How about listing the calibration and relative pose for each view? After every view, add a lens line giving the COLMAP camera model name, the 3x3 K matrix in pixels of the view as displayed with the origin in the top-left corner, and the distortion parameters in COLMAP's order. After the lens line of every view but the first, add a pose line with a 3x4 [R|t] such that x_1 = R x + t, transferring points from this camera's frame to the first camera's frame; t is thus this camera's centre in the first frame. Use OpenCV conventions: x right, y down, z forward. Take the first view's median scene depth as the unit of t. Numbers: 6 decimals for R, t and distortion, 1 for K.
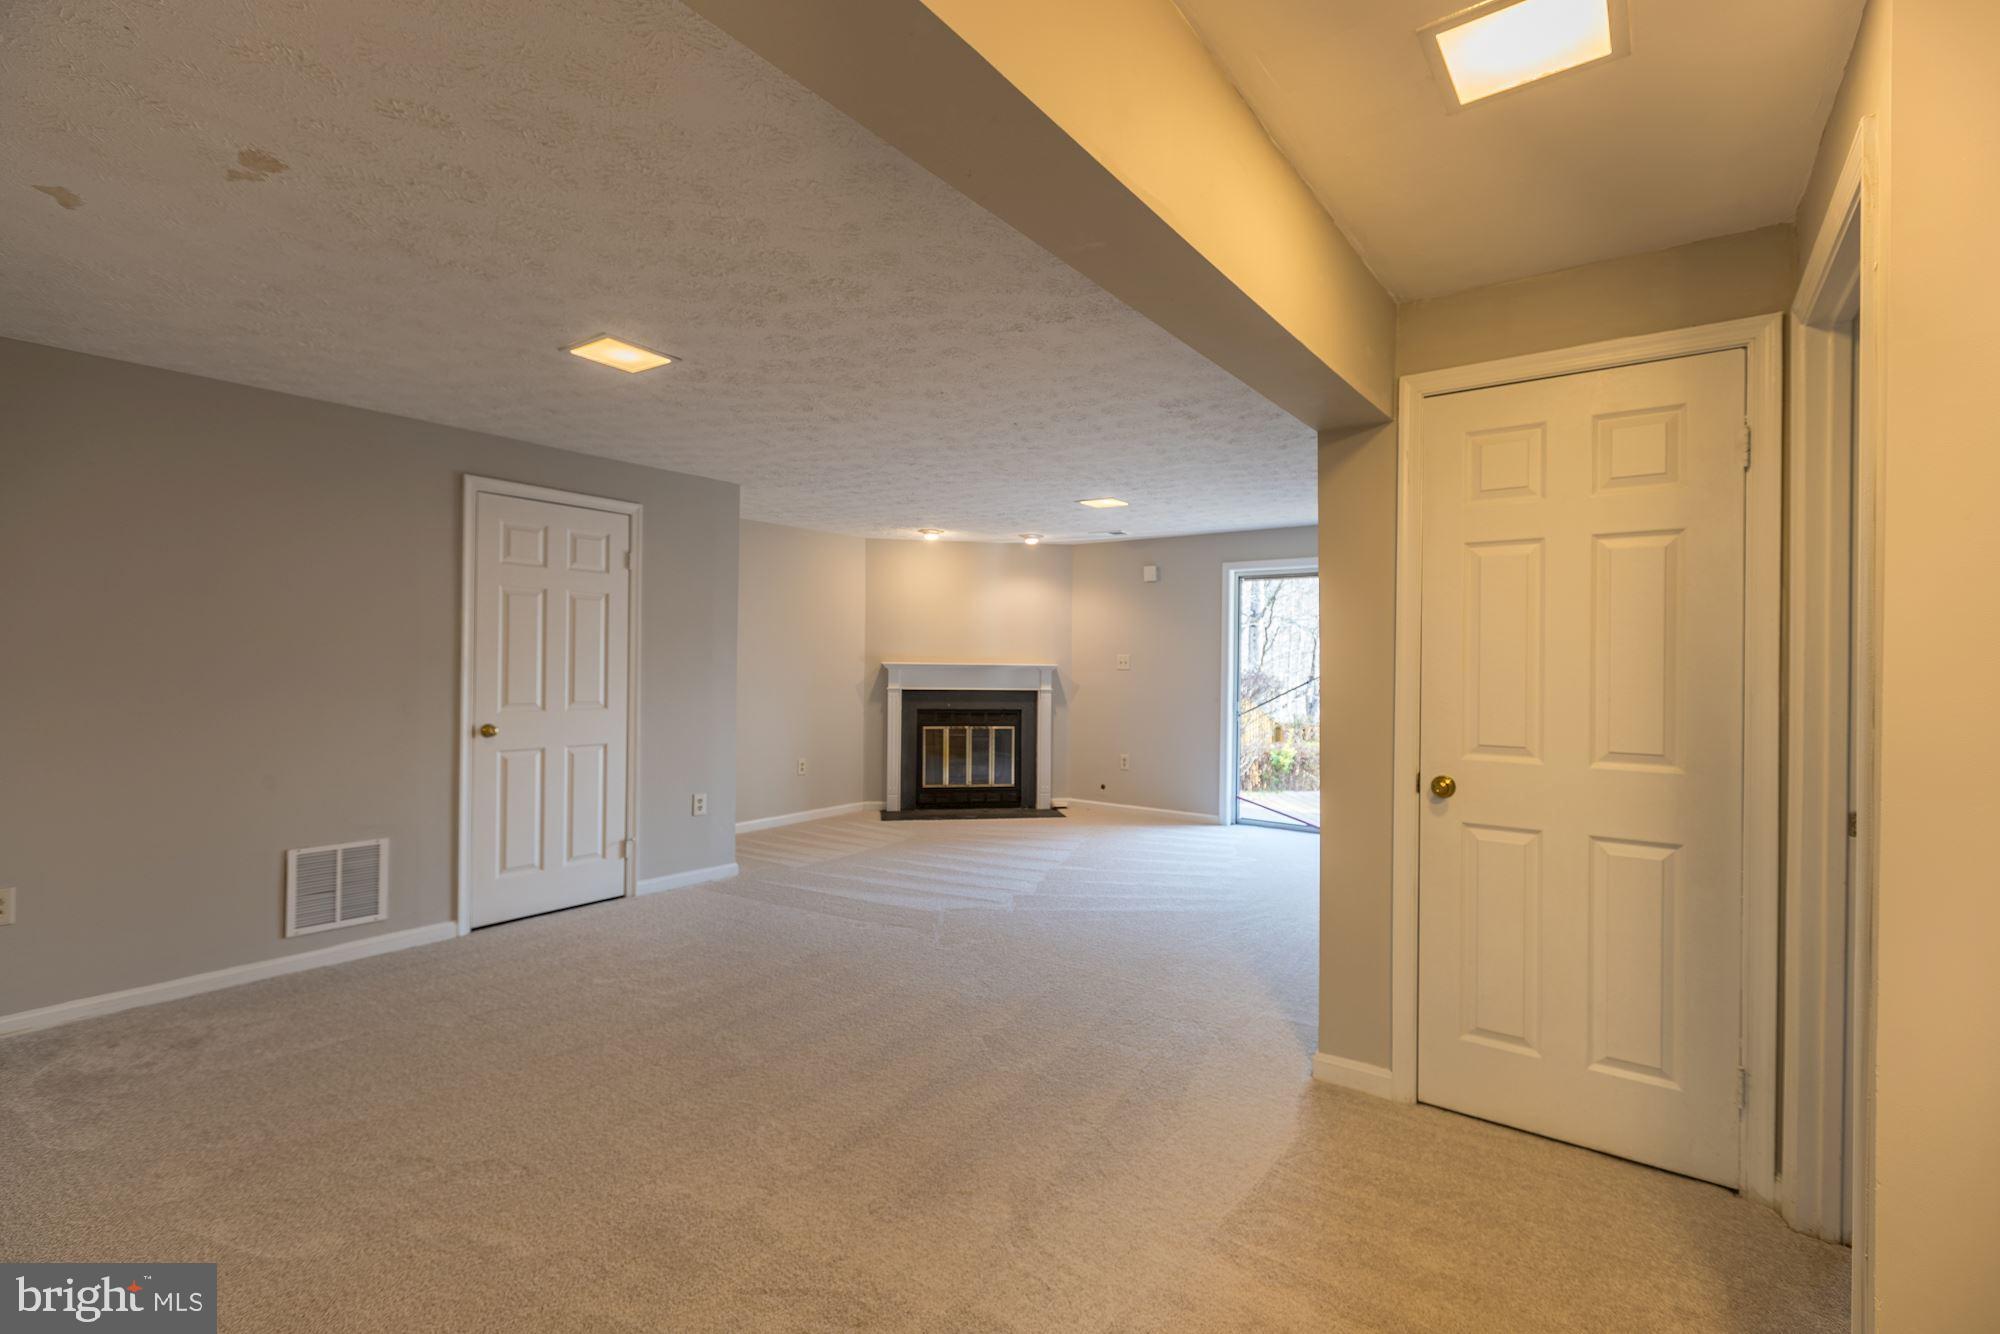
lens RADIAL K [[903.0, 0, 1000.2], [0, 903.0, 661.7], [0, 0, 1]] dist [0.001585, 0.000307]
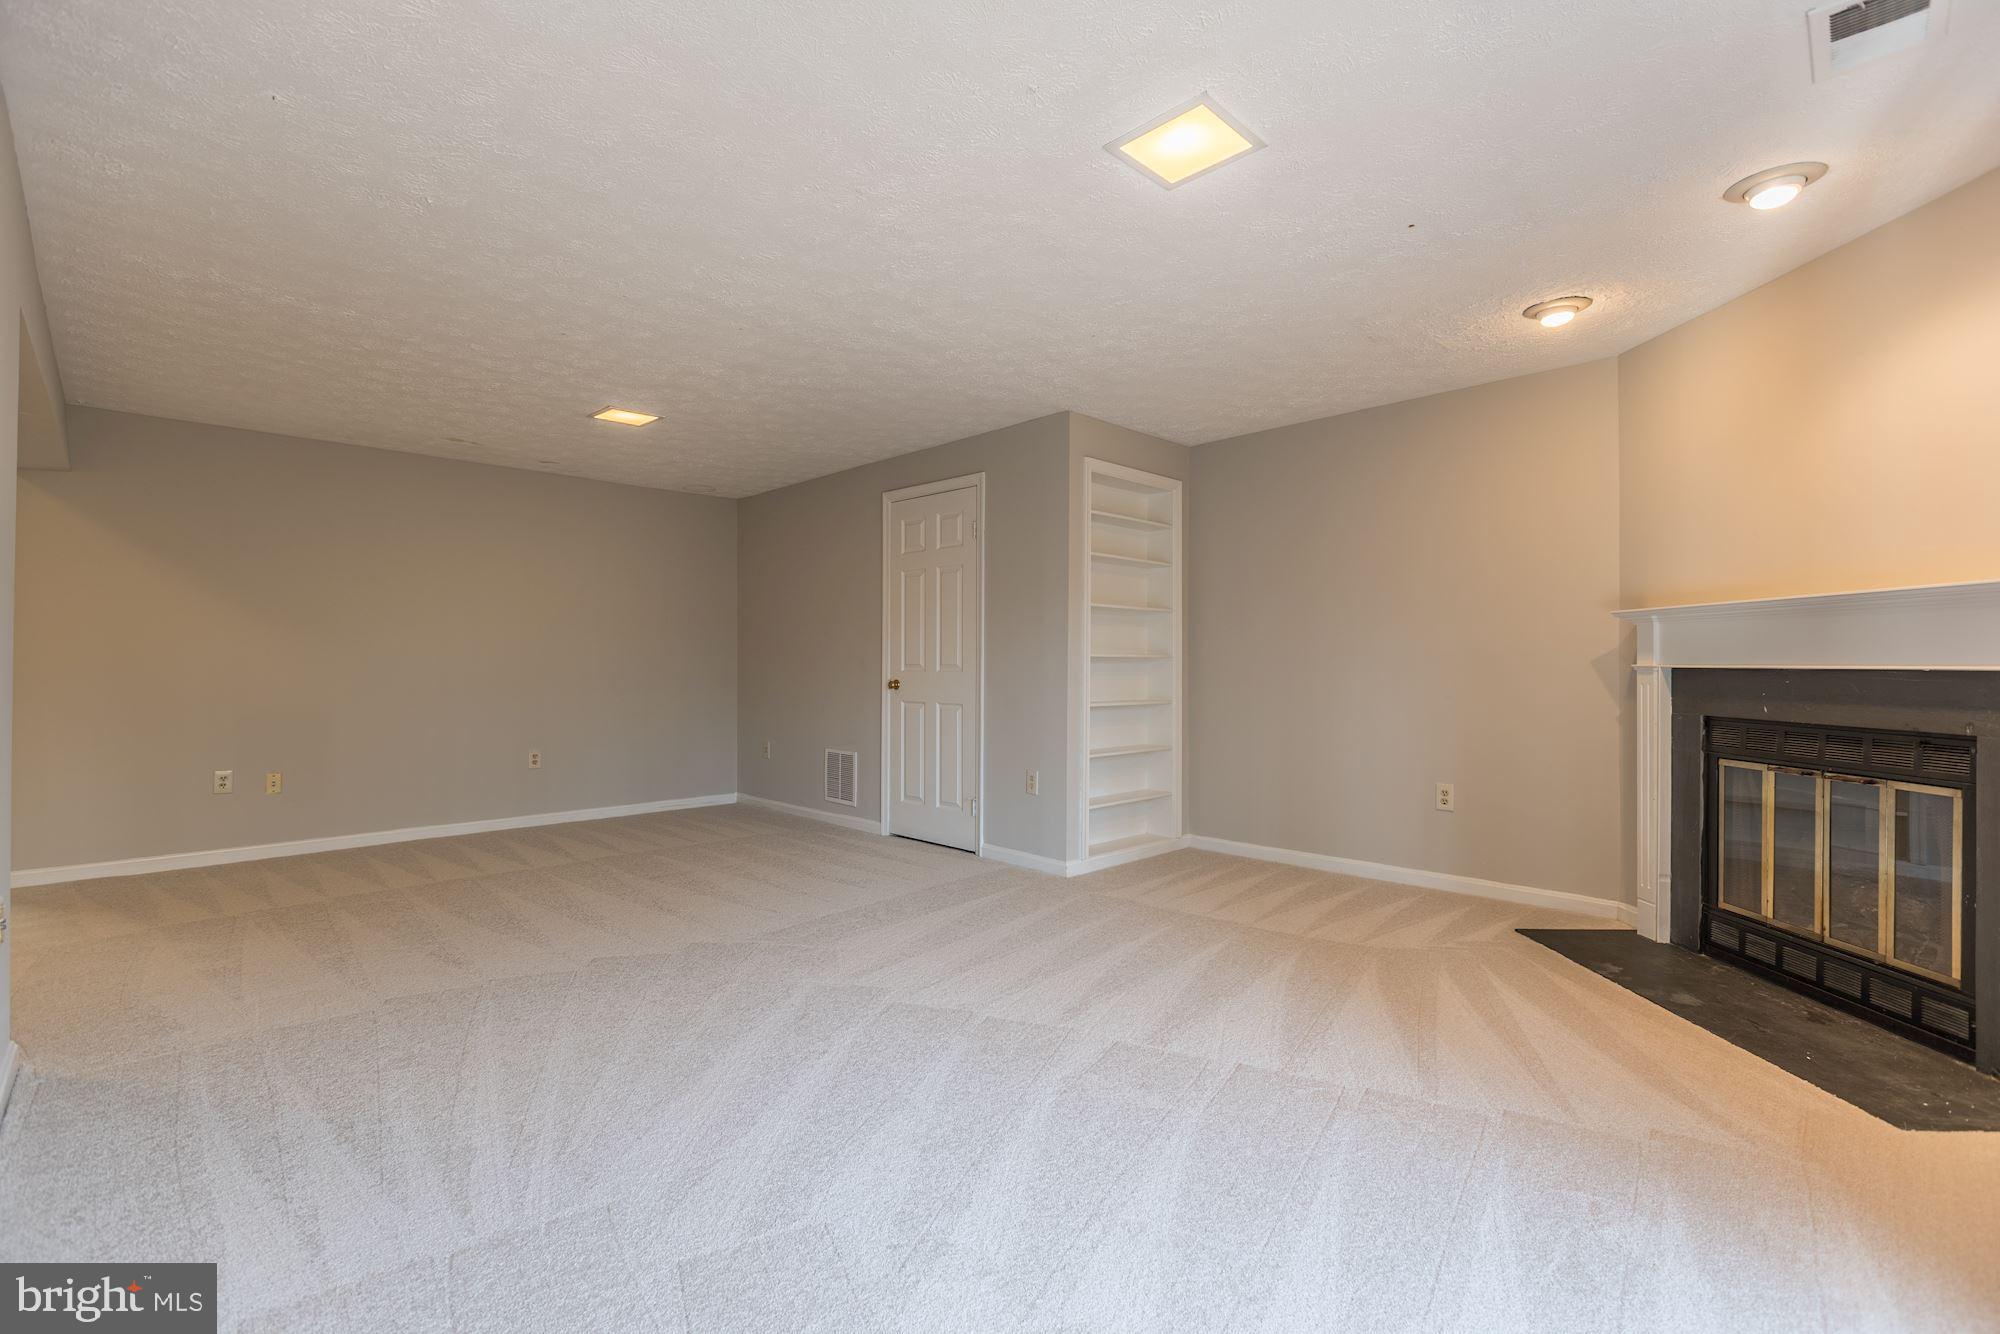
lens RADIAL K [[903.0, 0, 1000.2], [0, 903.0, 661.7], [0, 0, 1]] dist [0.001585, 0.000307]
pose [[-0.164932, -0.013294, -0.986215, 0.378293], [-0.000435, 0.999910, -0.013406, 0.033718], [0.986305, -0.001782, -0.164923, 0.753218]]
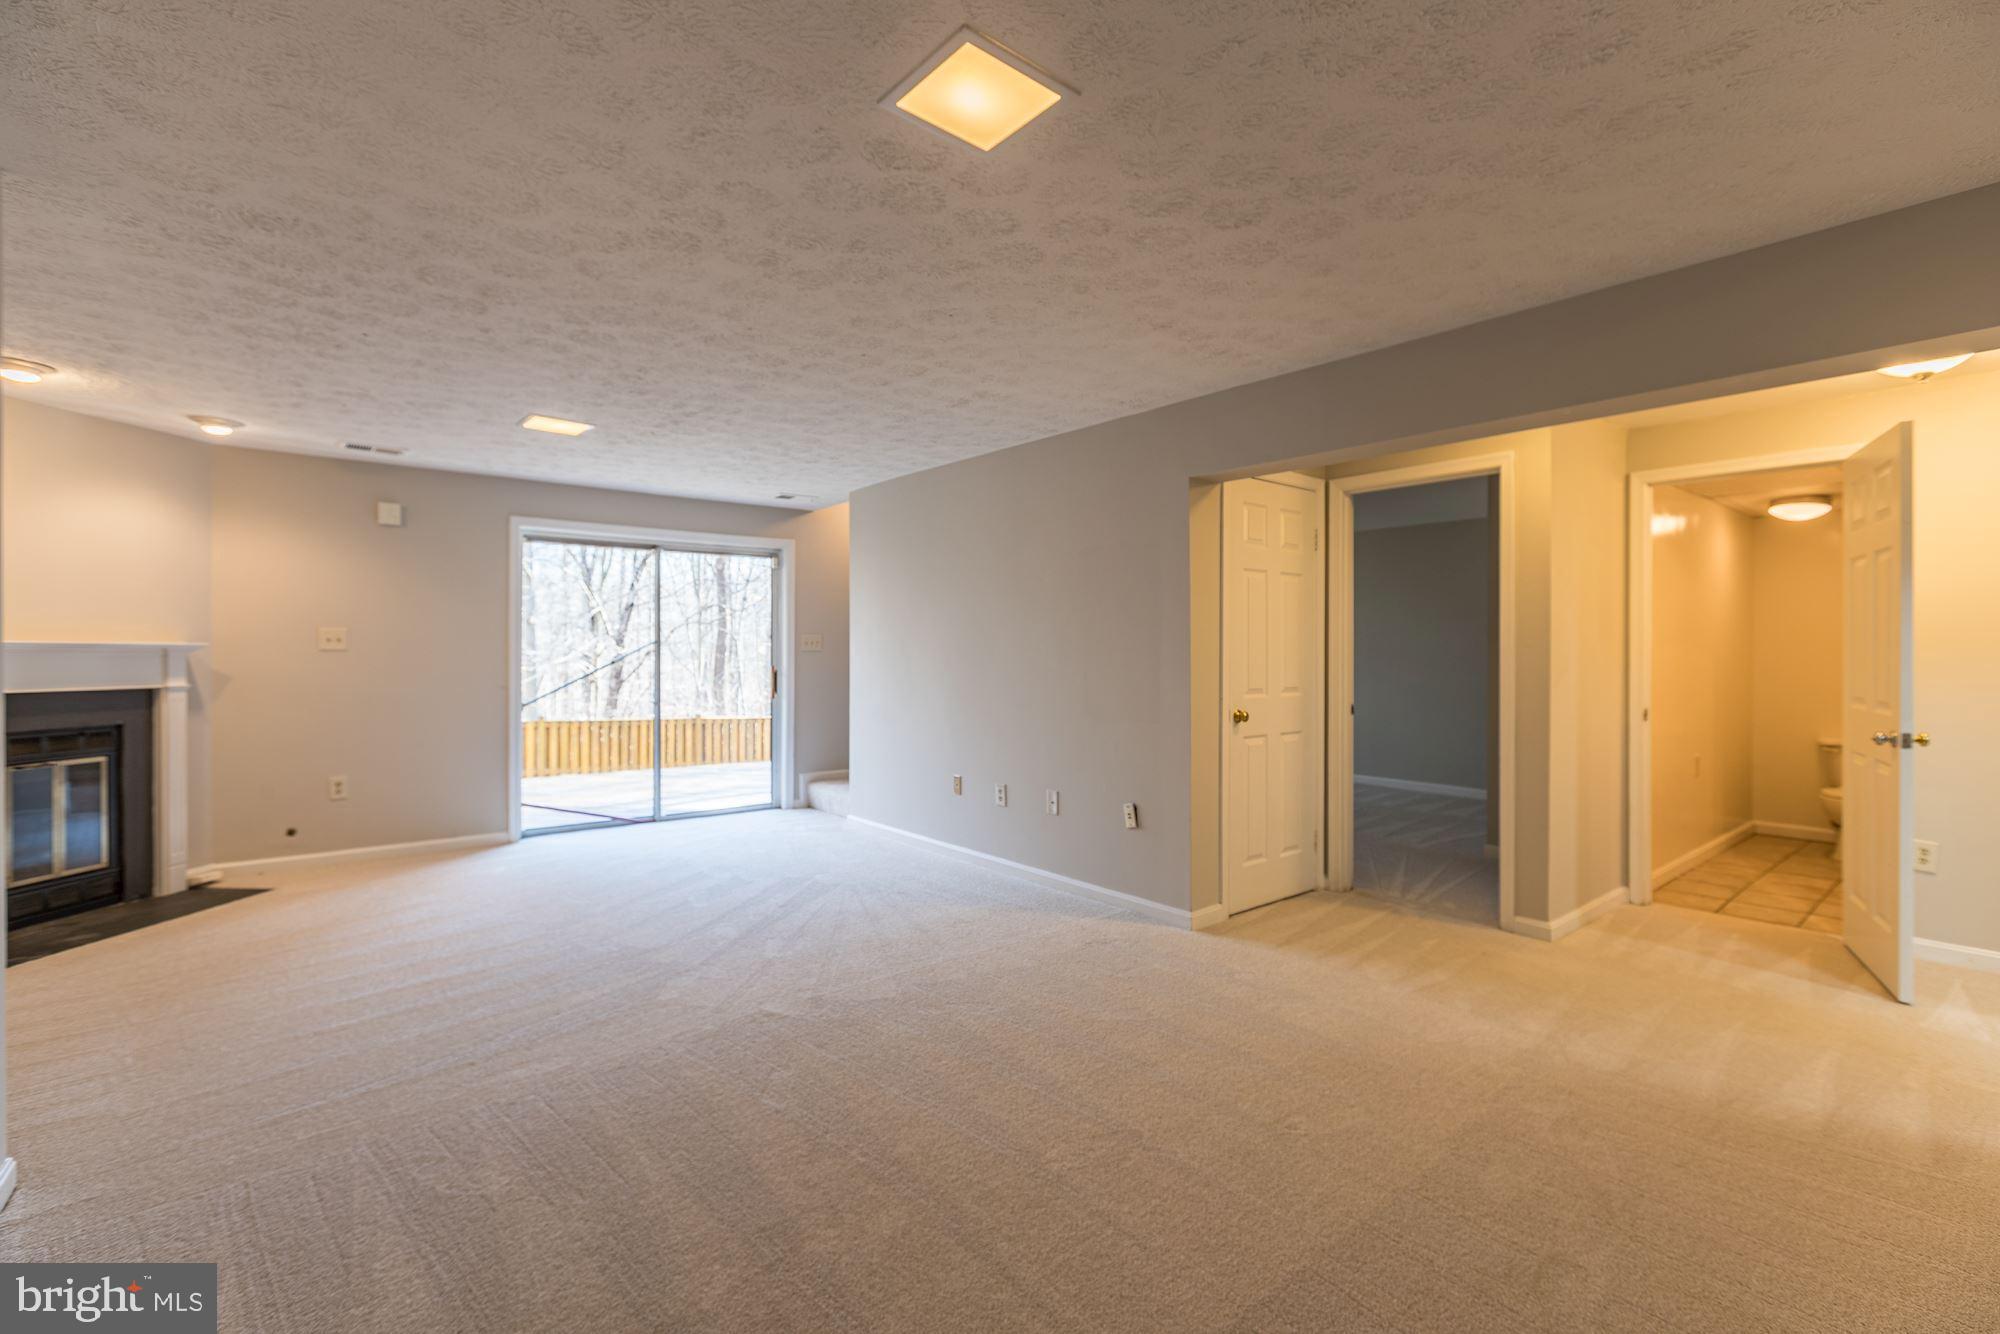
lens RADIAL K [[920.0, 0, 1002.6], [0, 920.0, 657.4], [0, 0, 1]] dist [0.000336, 0.000022]
pose [[0.217020, -0.013795, 0.976070, -0.417816], [-0.001802, 0.999893, 0.014532, 0.002899], [-0.976166, -0.004913, 0.216972, 0.361589]]
